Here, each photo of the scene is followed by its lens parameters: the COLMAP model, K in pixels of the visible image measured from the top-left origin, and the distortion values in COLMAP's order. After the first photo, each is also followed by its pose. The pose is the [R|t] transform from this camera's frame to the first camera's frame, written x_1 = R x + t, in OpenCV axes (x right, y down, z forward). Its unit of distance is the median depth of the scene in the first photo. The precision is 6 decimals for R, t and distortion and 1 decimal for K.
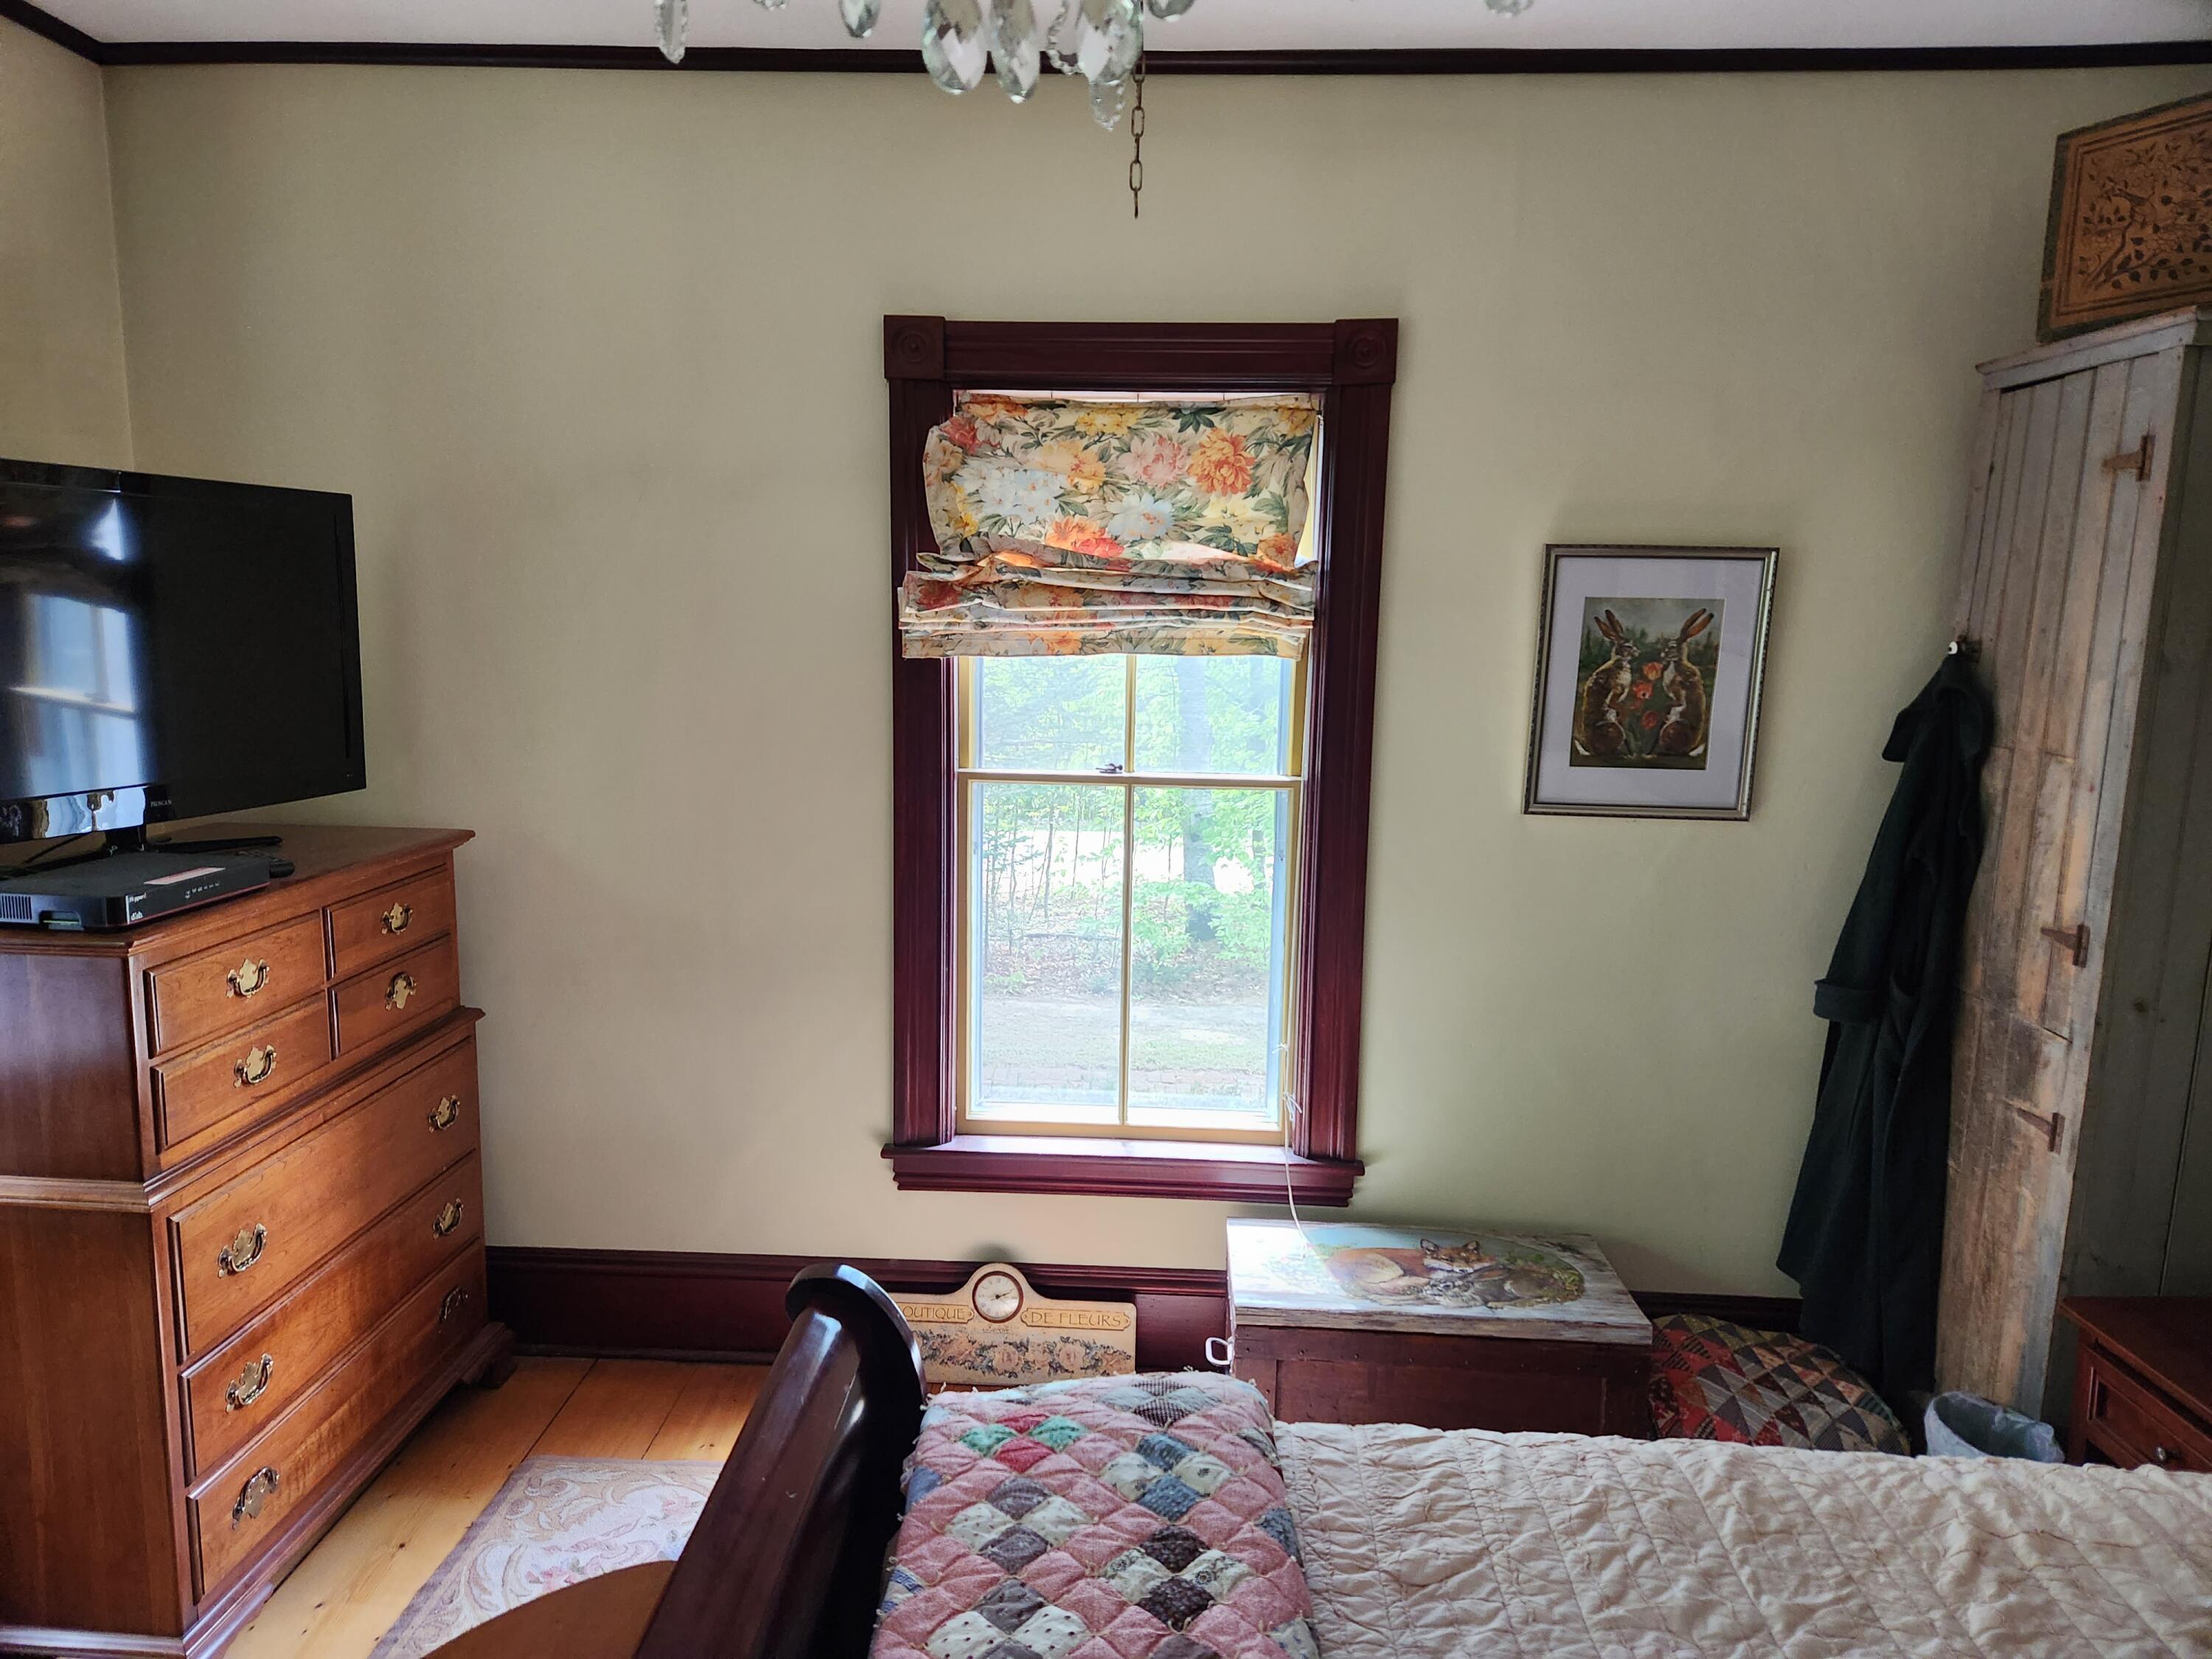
lens RADIAL K [[1476.7, 0, 1106.0], [0, 1476.7, 829.5], [0, 0, 1]] dist [0.108948, -0.118202]
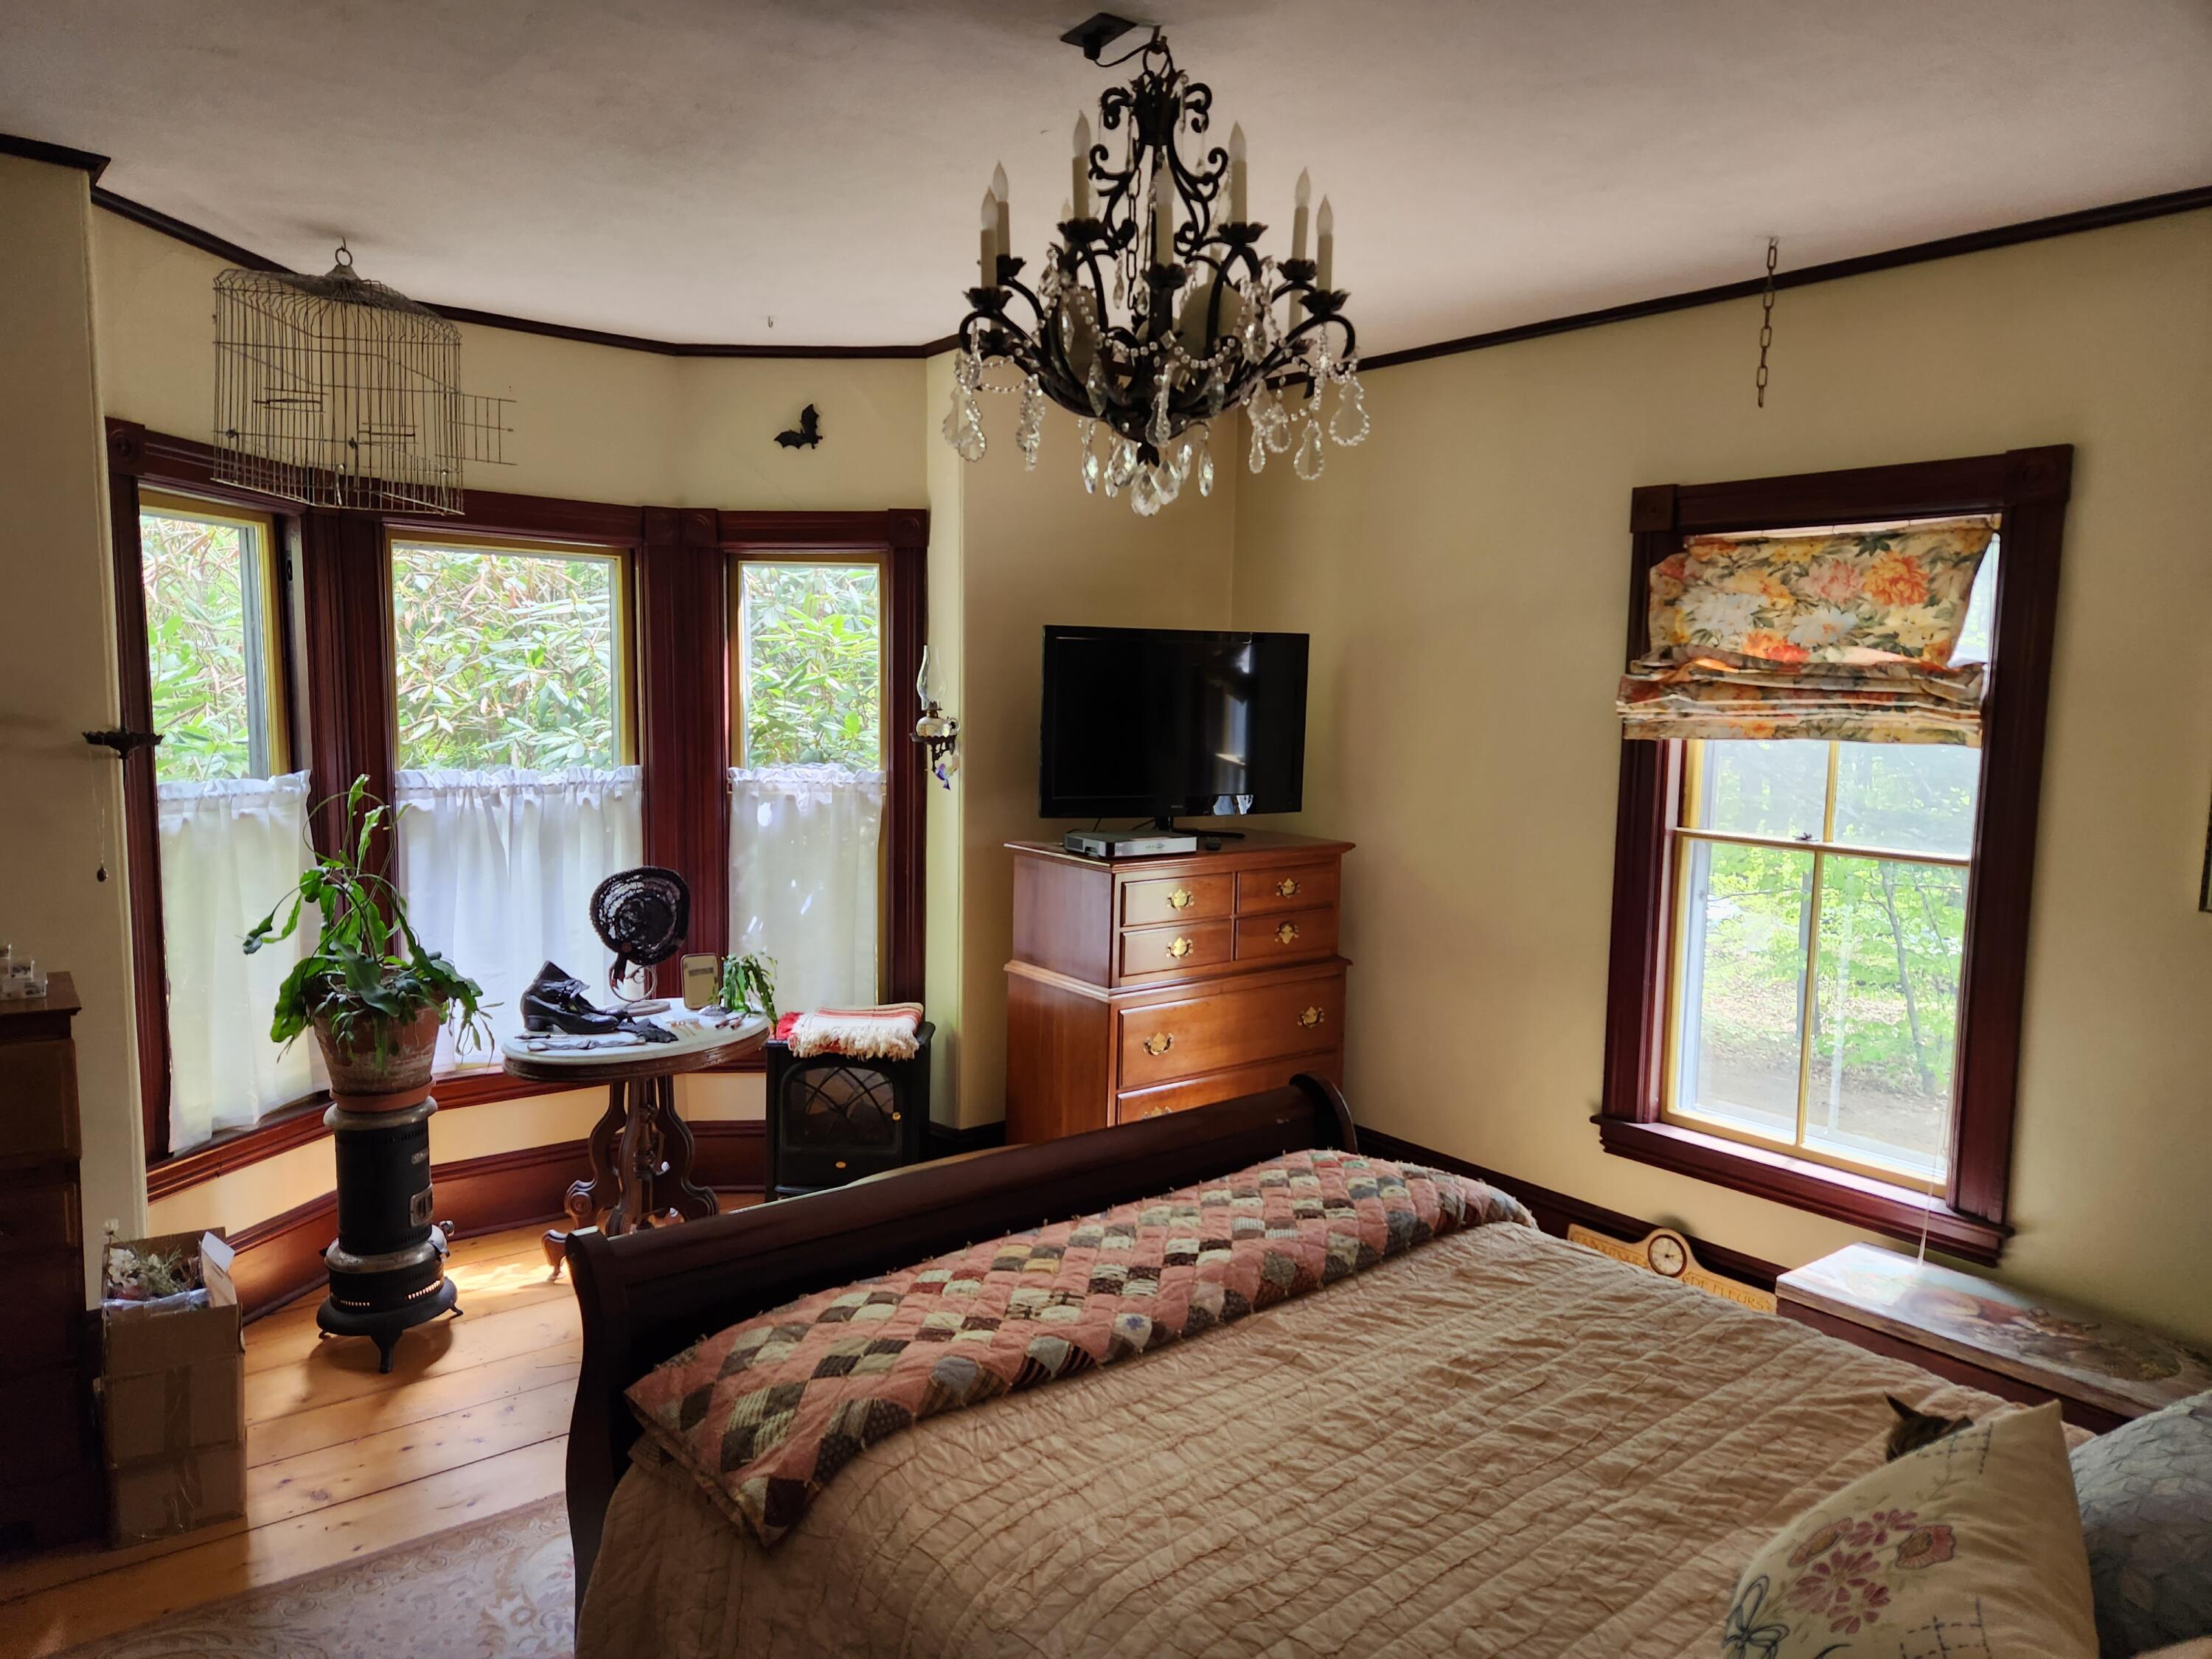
lens RADIAL K [[1485.6, 0, 1103.7], [0, 1485.6, 818.0], [0, 0, 1]] dist [0.065953, -0.060746]
pose [[0.664528, 0.066093, -0.744335, 0.554177], [-0.121383, 0.992399, -0.020249, 0.037722], [0.737339, 0.103805, 0.667499, -0.225146]]
